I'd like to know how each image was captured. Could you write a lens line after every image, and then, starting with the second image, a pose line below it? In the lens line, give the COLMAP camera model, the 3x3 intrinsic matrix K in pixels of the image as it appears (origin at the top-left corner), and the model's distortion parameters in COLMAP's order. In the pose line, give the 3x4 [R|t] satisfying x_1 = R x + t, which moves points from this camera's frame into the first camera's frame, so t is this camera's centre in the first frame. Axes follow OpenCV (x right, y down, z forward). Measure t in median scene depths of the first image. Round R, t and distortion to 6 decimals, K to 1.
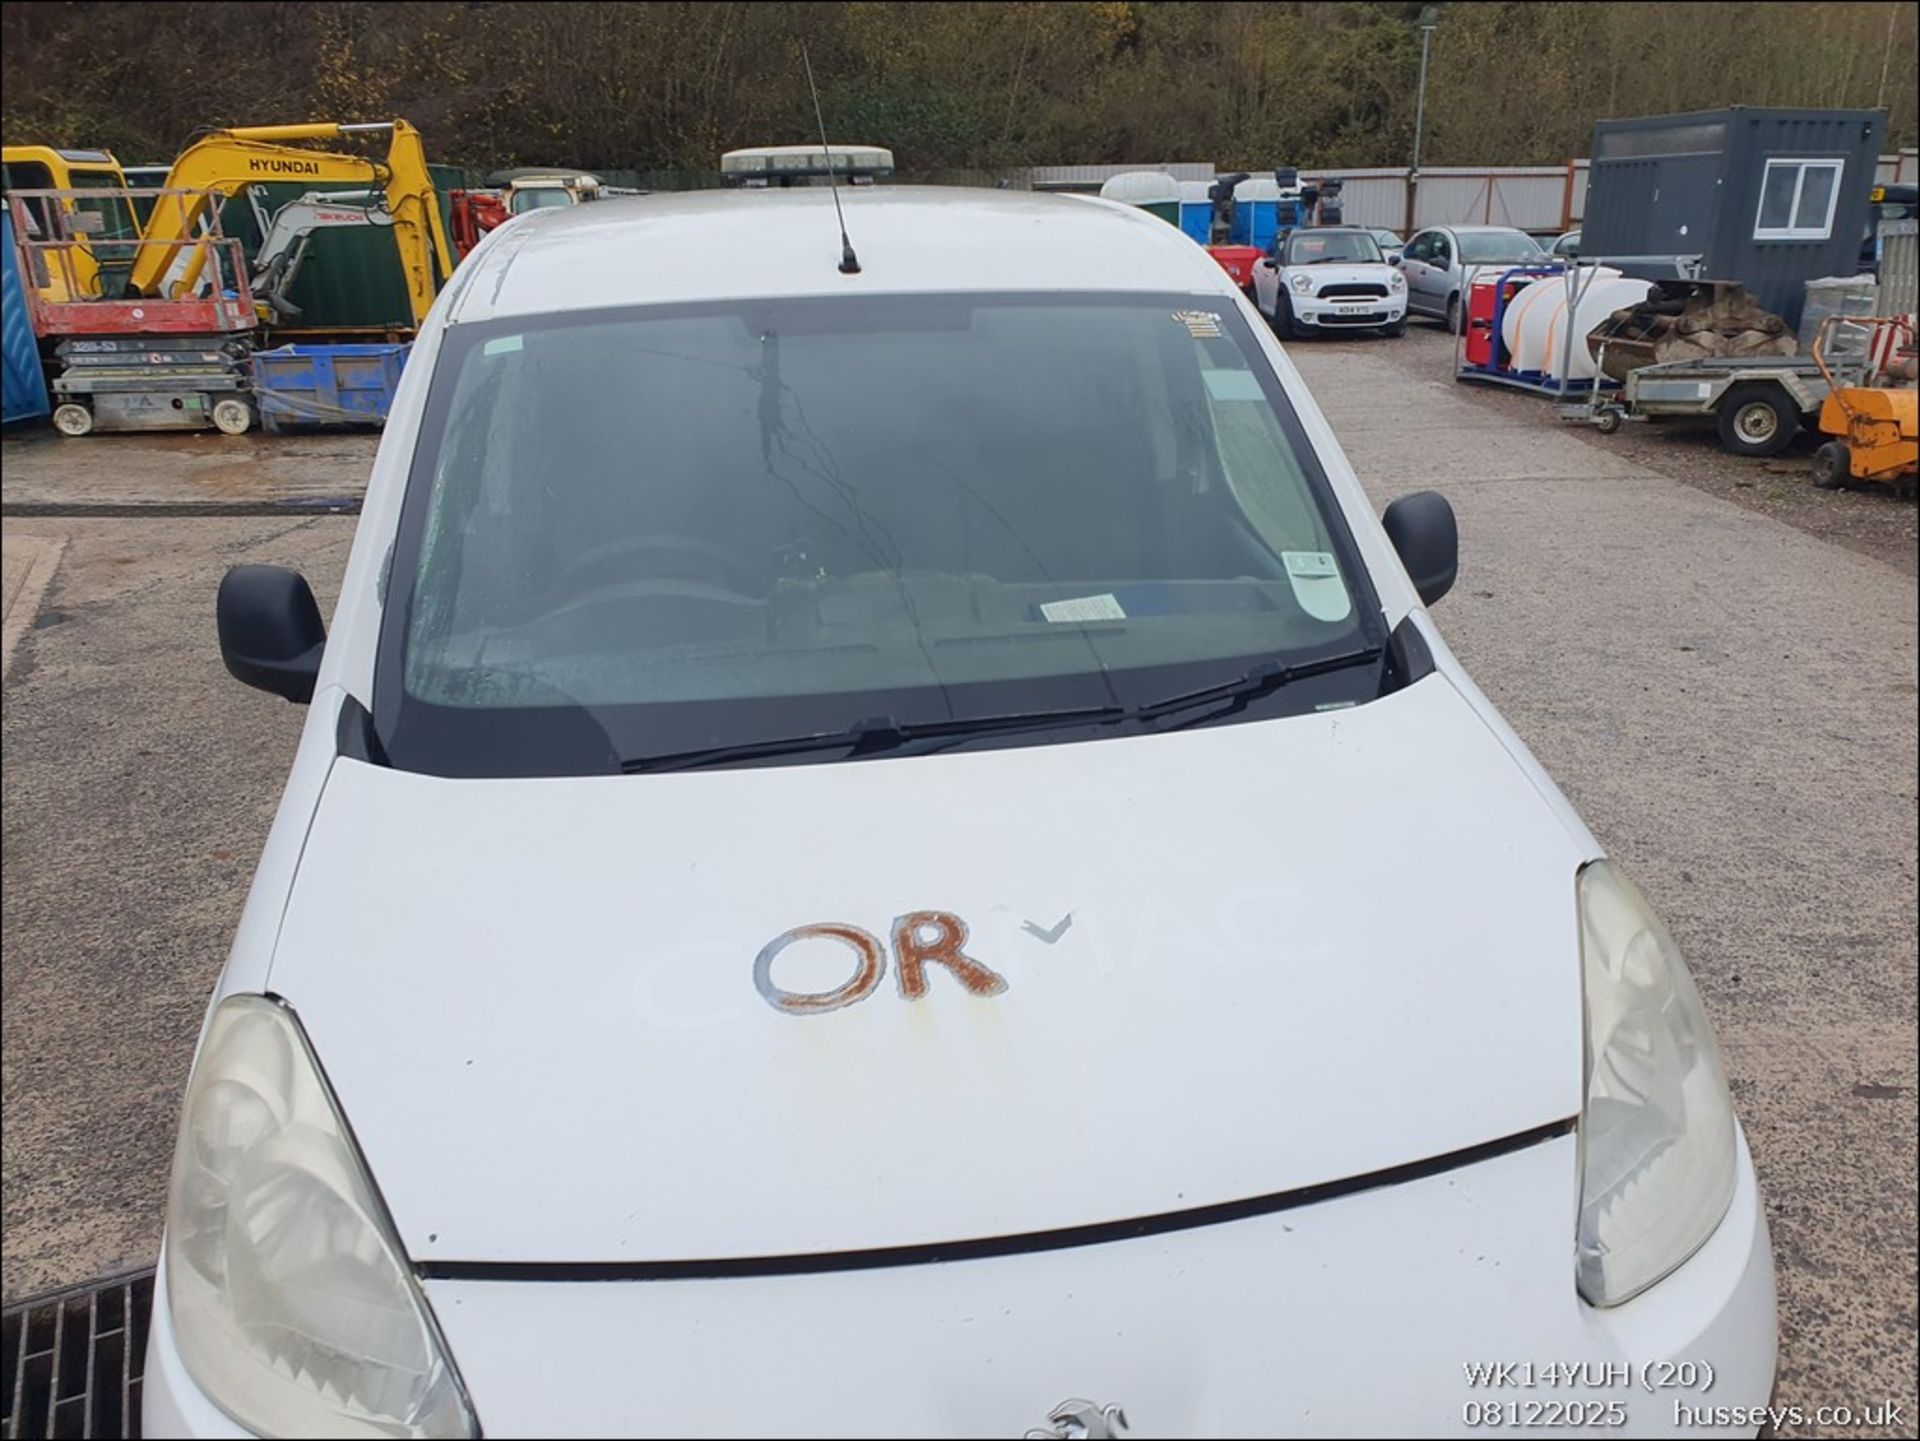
lens RADIAL K [[1511.6, 0, 1012.4], [0, 1511.6, 700.4], [0, 0, 1]] dist [0.028937, -0.004649]
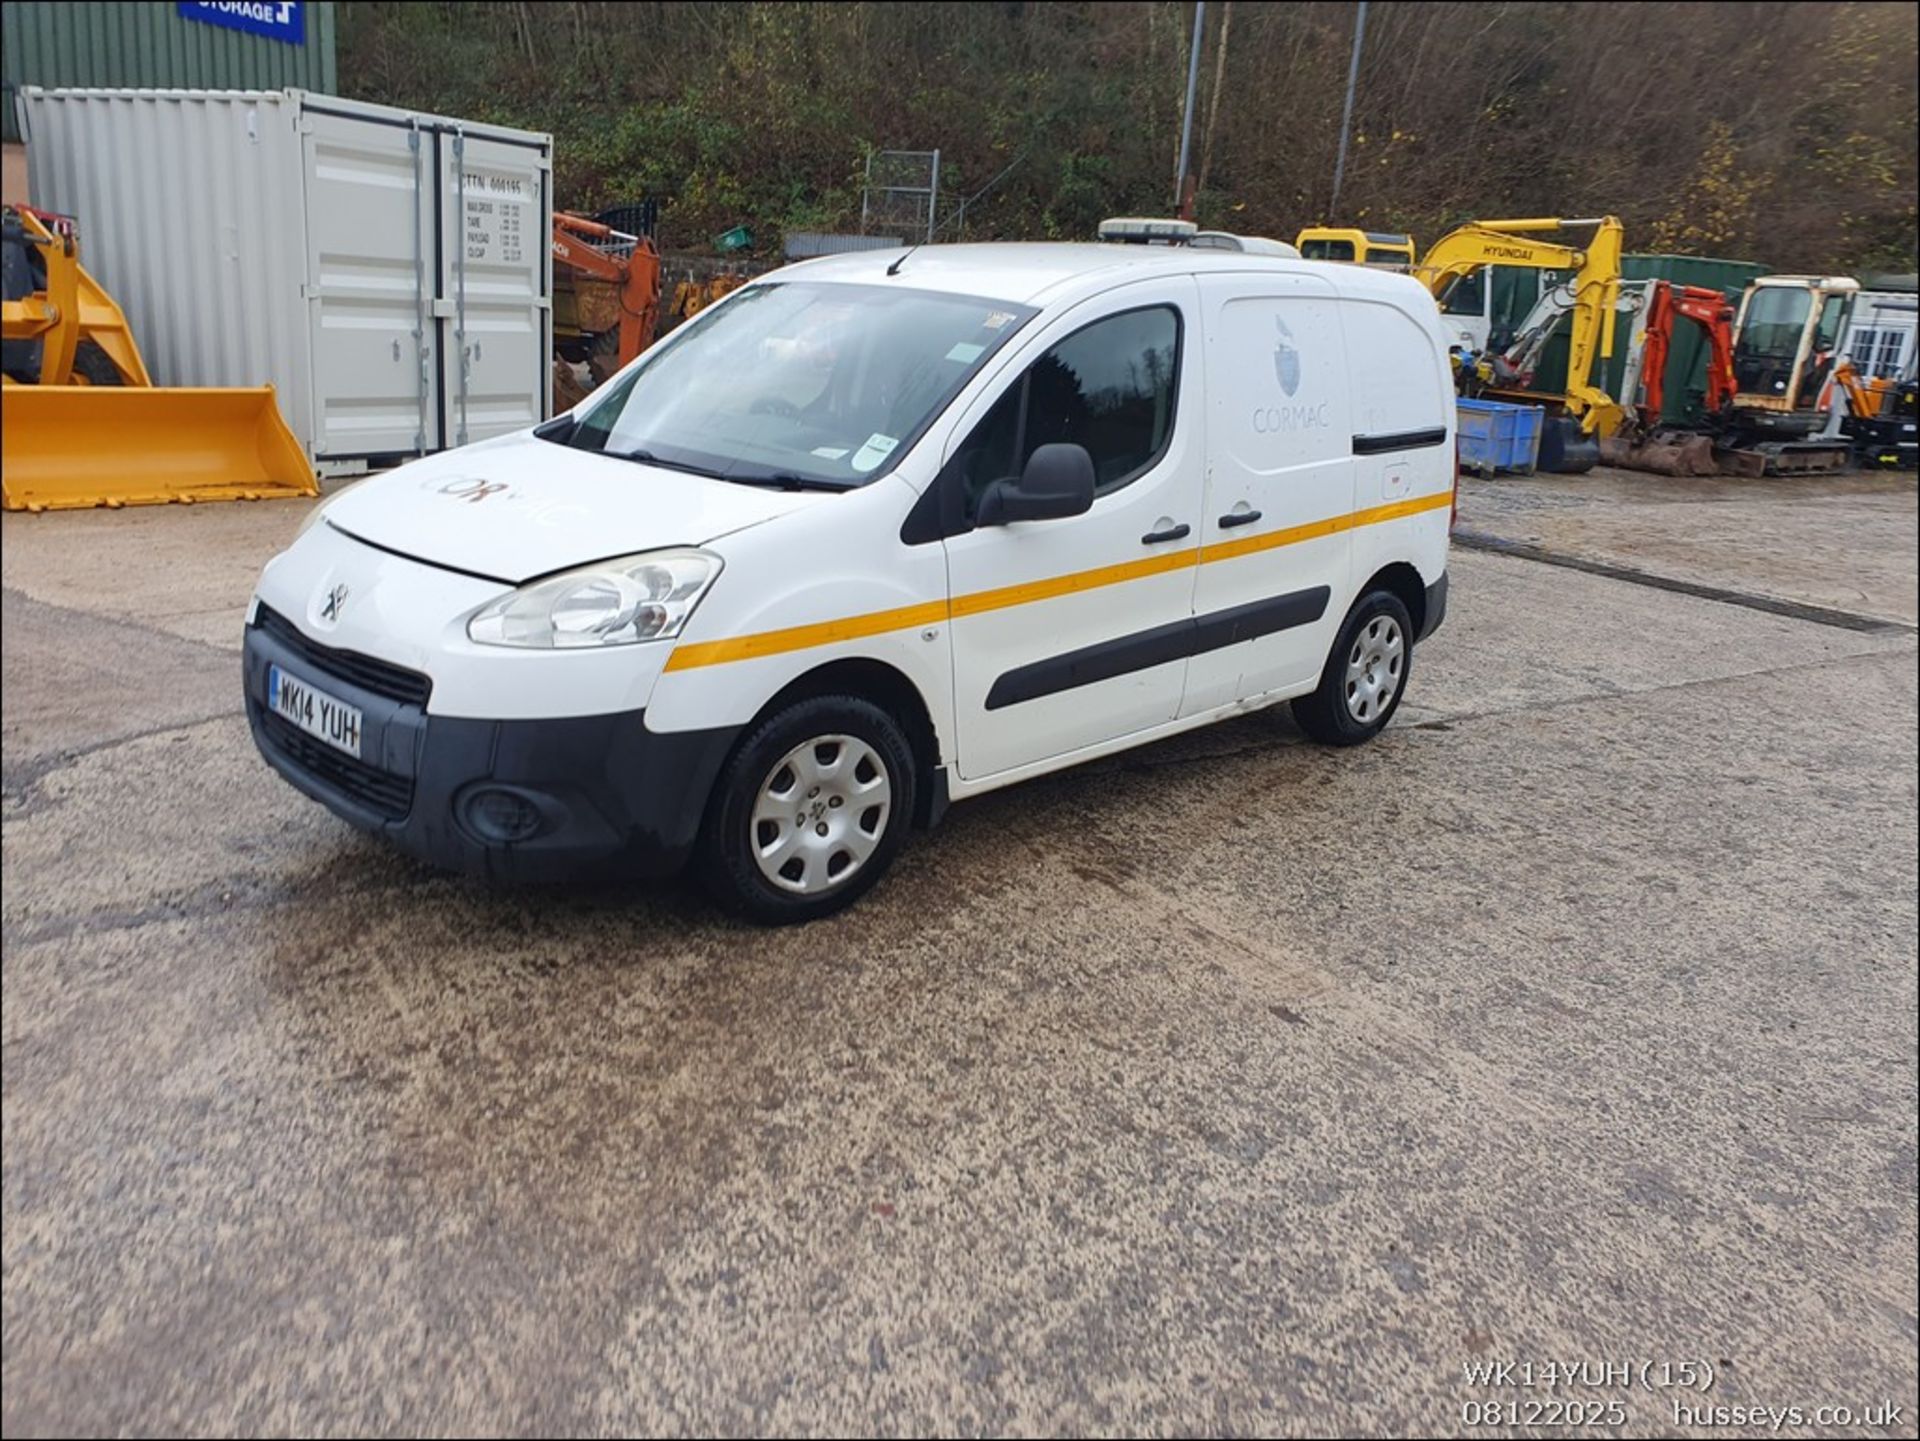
lens RADIAL K [[1492.3, 0, 973.4], [0, 1492.3, 687.8], [0, 0, 1]] dist [-0.000392, 0.030348]
pose [[0.580459, 0.272813, -0.767229, 0.280269], [-0.319910, 0.942850, 0.093228, -0.003269], [0.748816, 0.191330, 0.634561, 0.007291]]
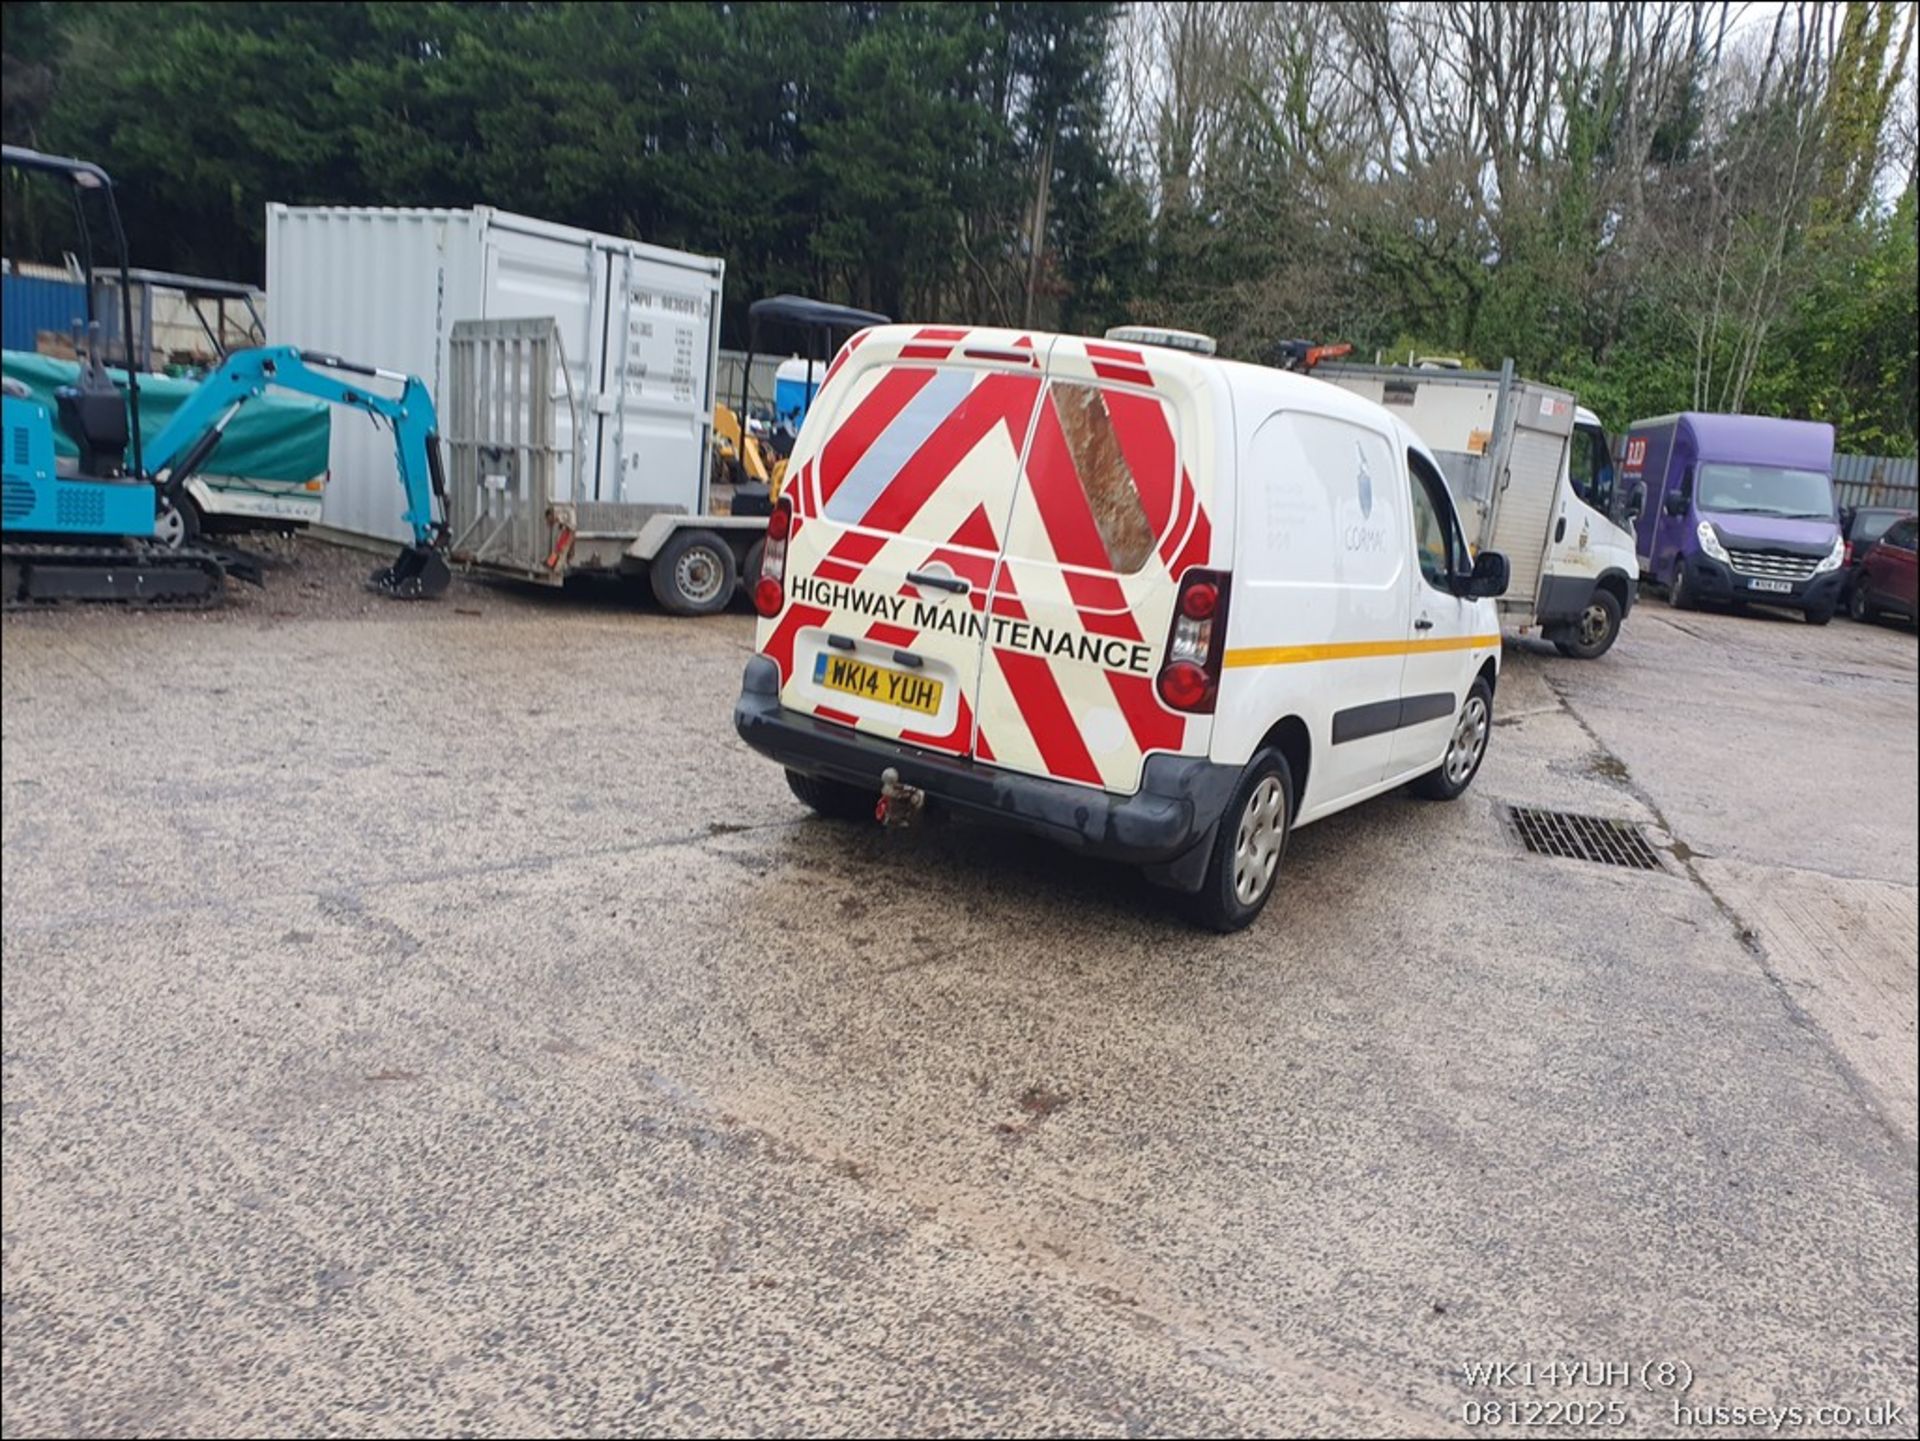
lens RADIAL K [[1456.3, 0, 982.0], [0, 1456.3, 779.8], [0, 0, 1]] dist [0.073152, -0.116209]
pose [[-0.741148, -0.223770, 0.632951, -0.274483], [0.101676, 0.894525, 0.435301, -0.166687], [-0.663598, 0.386979, -0.640223, 0.600336]]
